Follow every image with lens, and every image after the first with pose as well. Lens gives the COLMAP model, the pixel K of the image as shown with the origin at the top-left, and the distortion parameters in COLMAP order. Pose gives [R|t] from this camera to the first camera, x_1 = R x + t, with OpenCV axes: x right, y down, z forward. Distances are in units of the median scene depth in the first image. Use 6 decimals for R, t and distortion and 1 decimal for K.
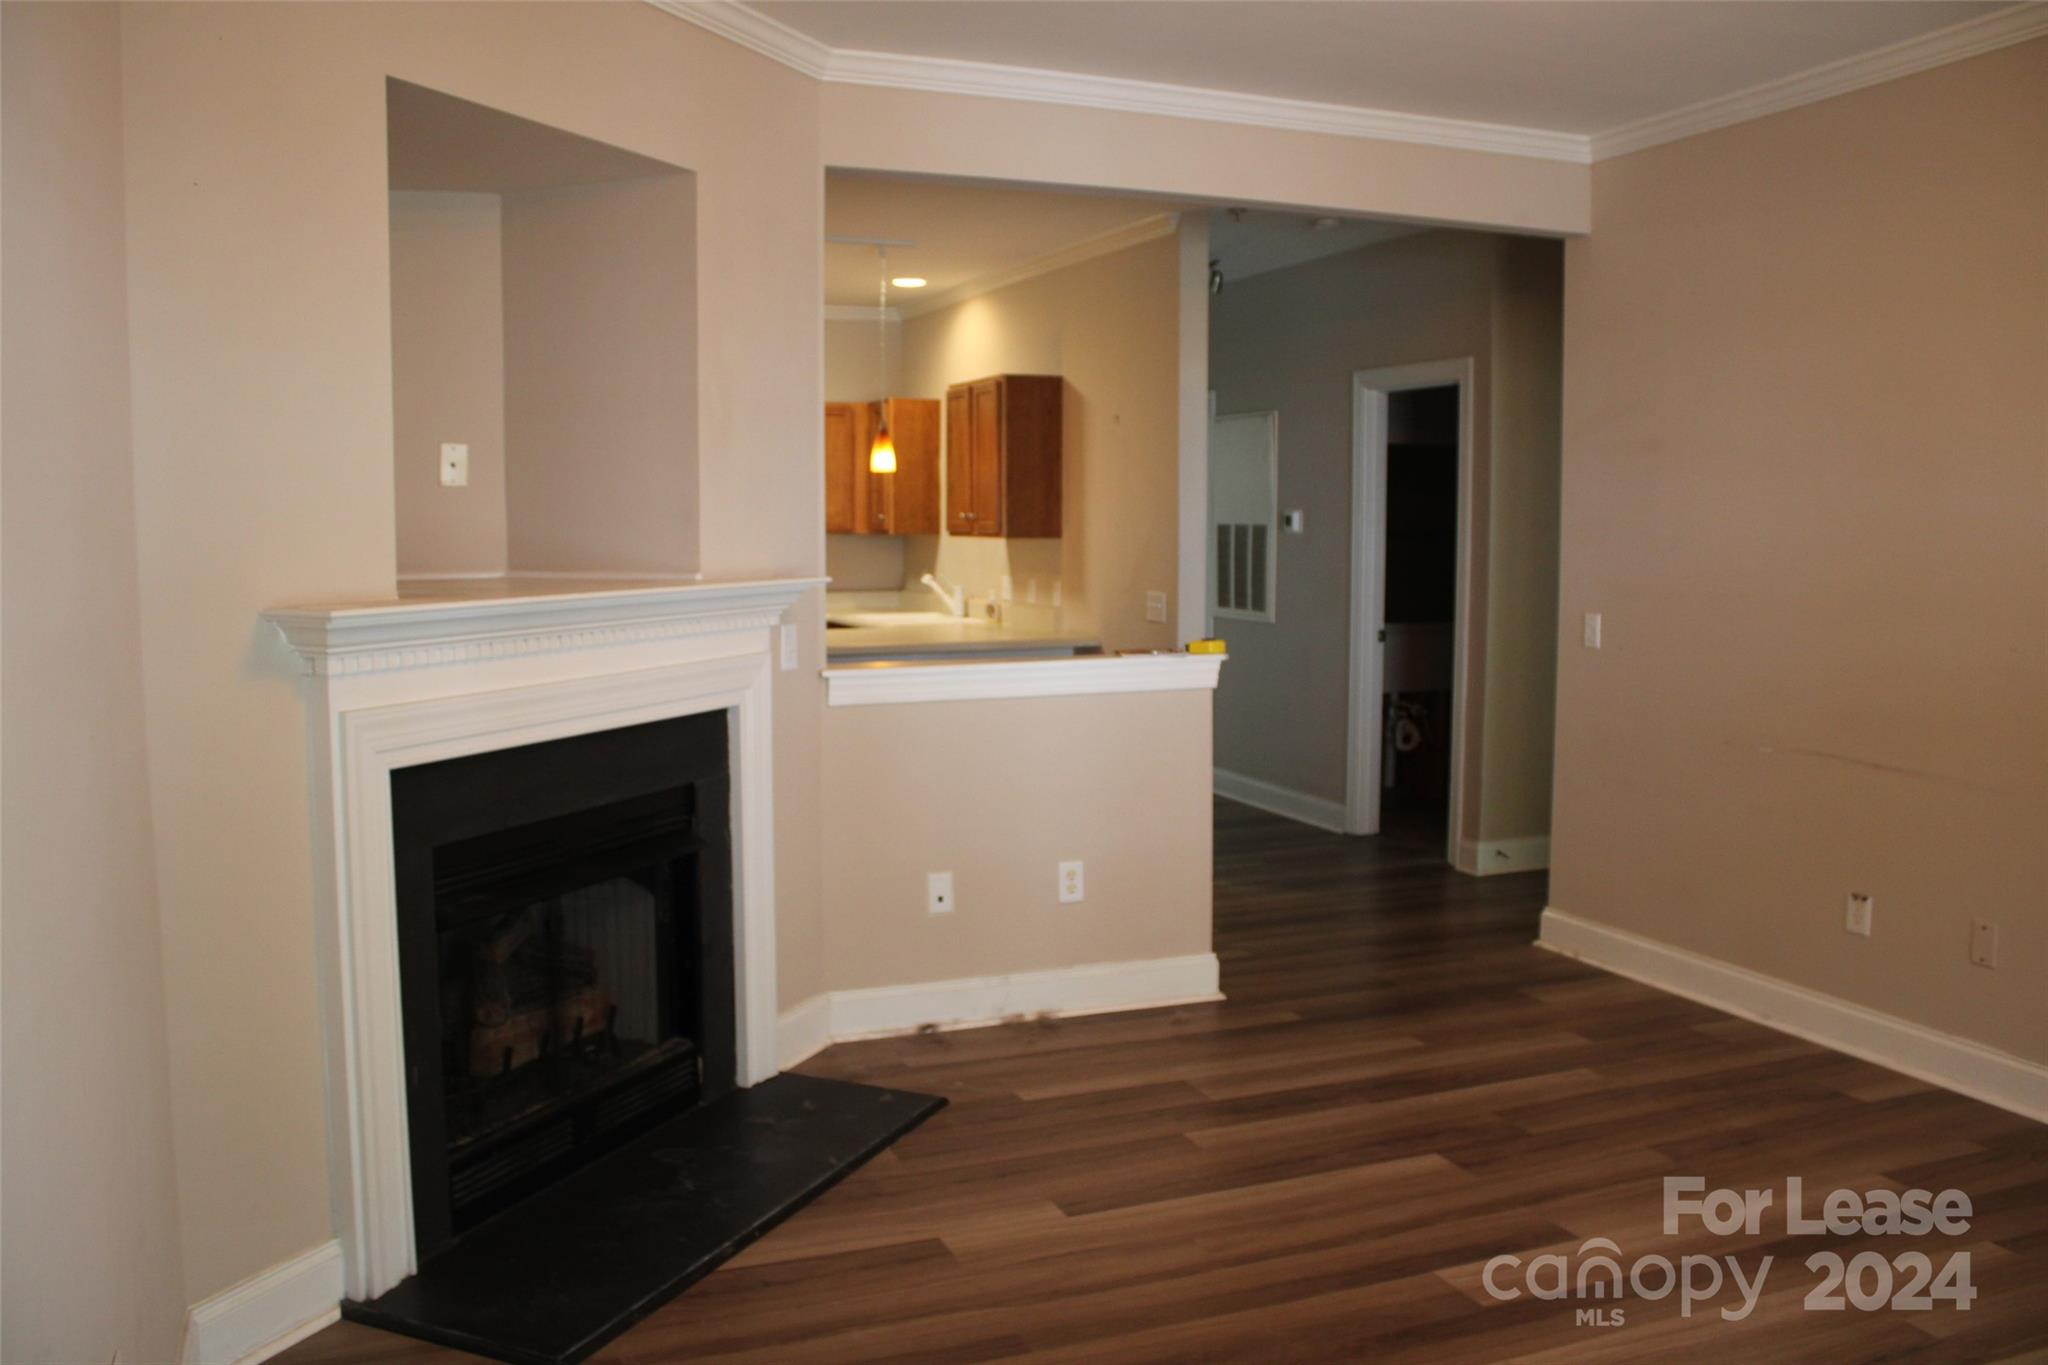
lens RADIAL K [[1716.9, 0, 1017.4], [0, 1716.9, 674.2], [0, 0, 1]] dist [-0.116624, 0.034623]
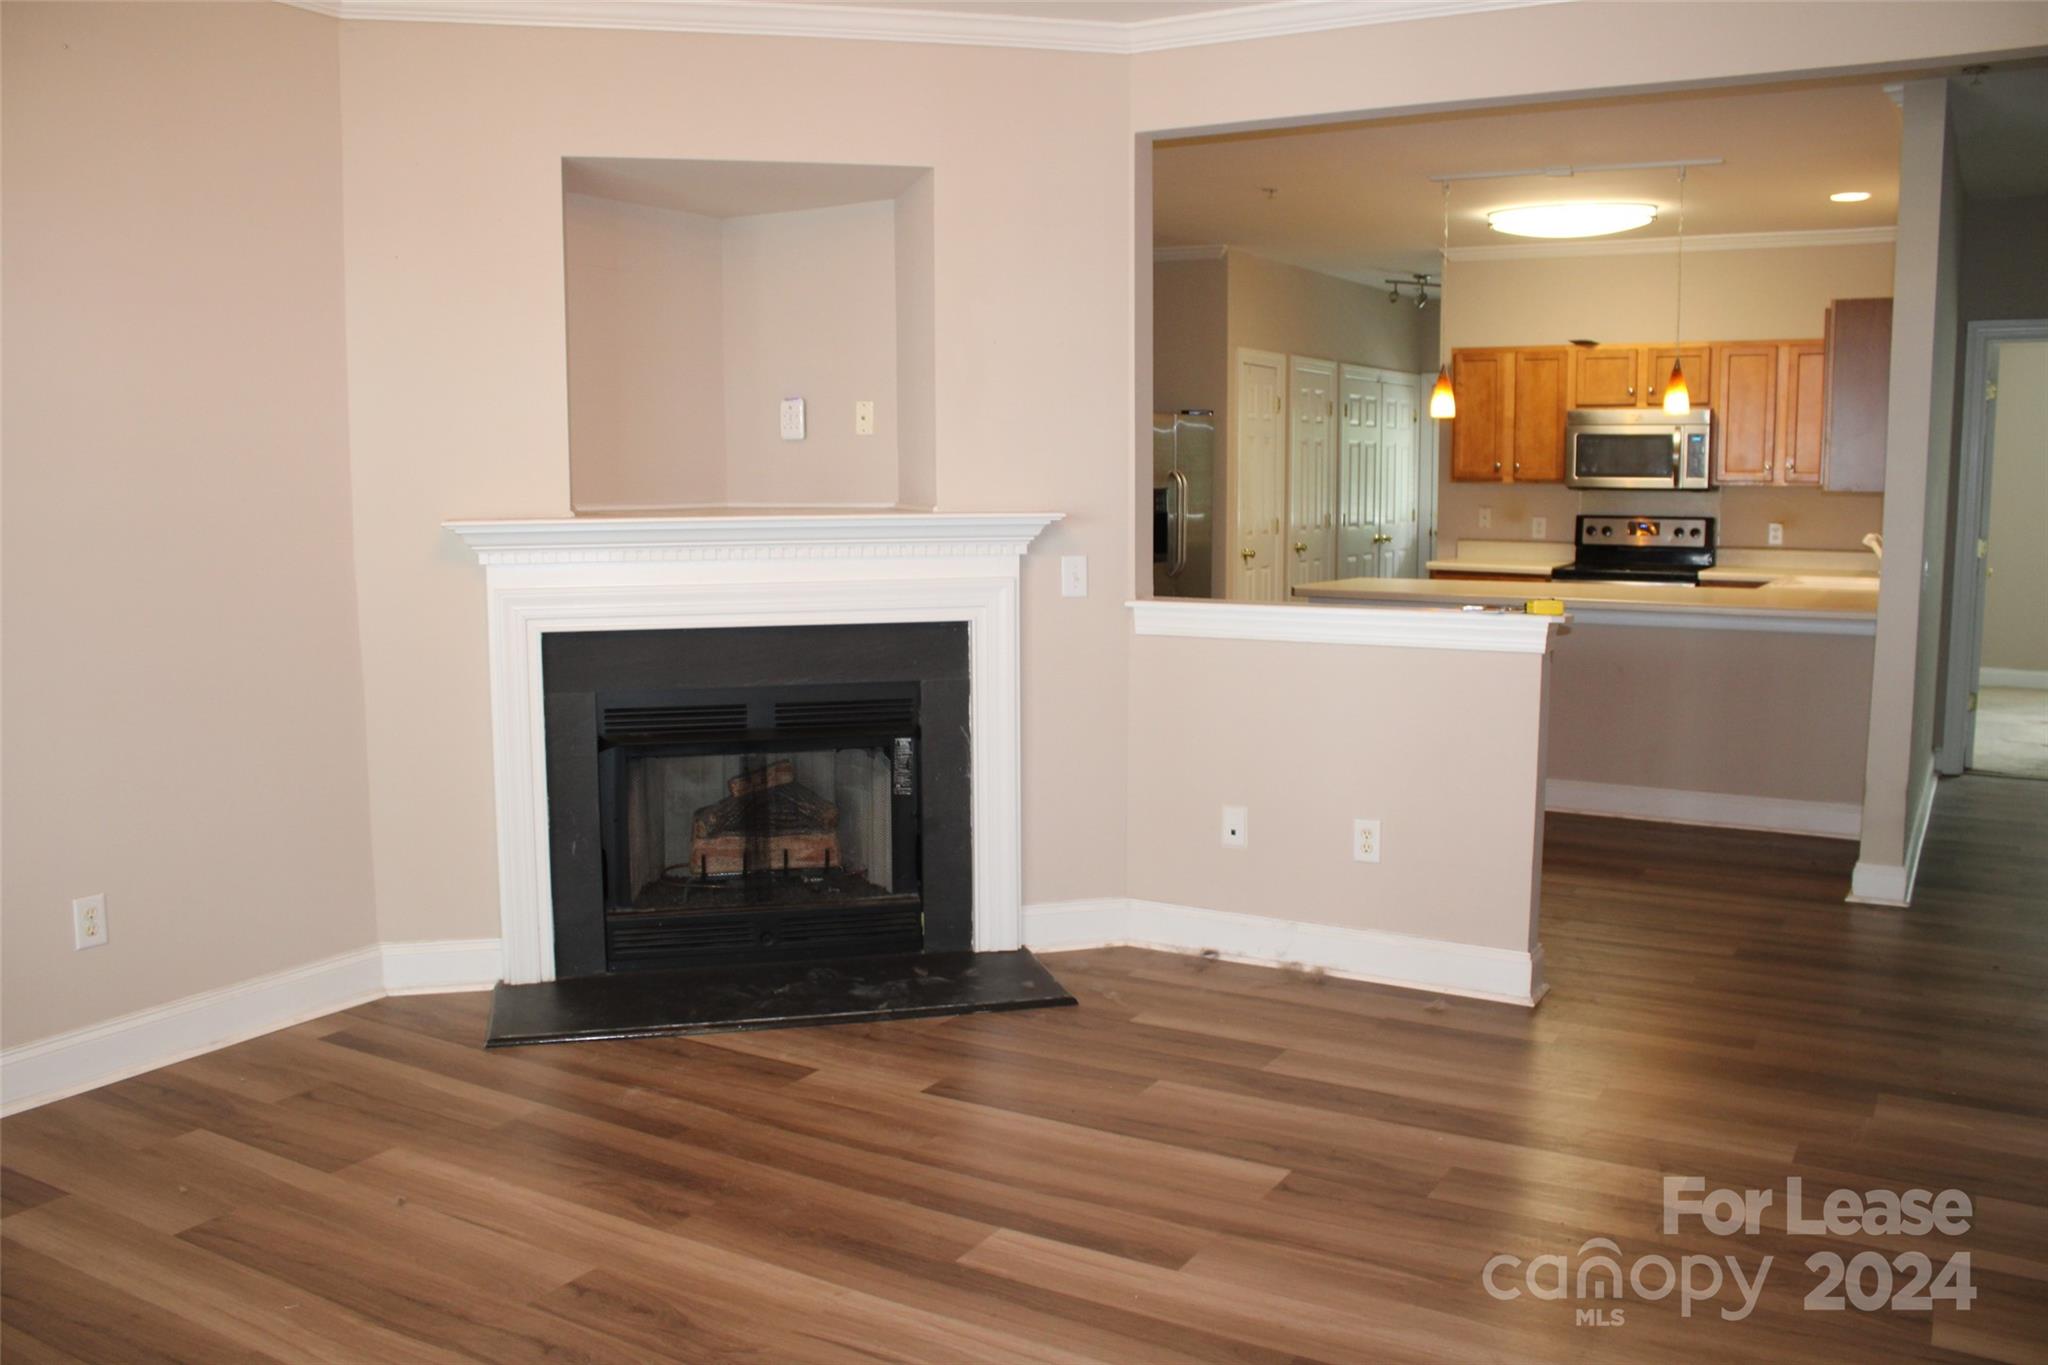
lens RADIAL K [[1716.9, 0, 1027.6], [0, 1716.9, 683.5], [0, 0, 1]] dist [-0.116624, 0.034623]
pose [[0.610152, 0.095618, -0.786494, 0.770670], [-0.068810, 0.995335, 0.067626, -0.020647], [0.789291, 0.012856, 0.613885, 0.310943]]
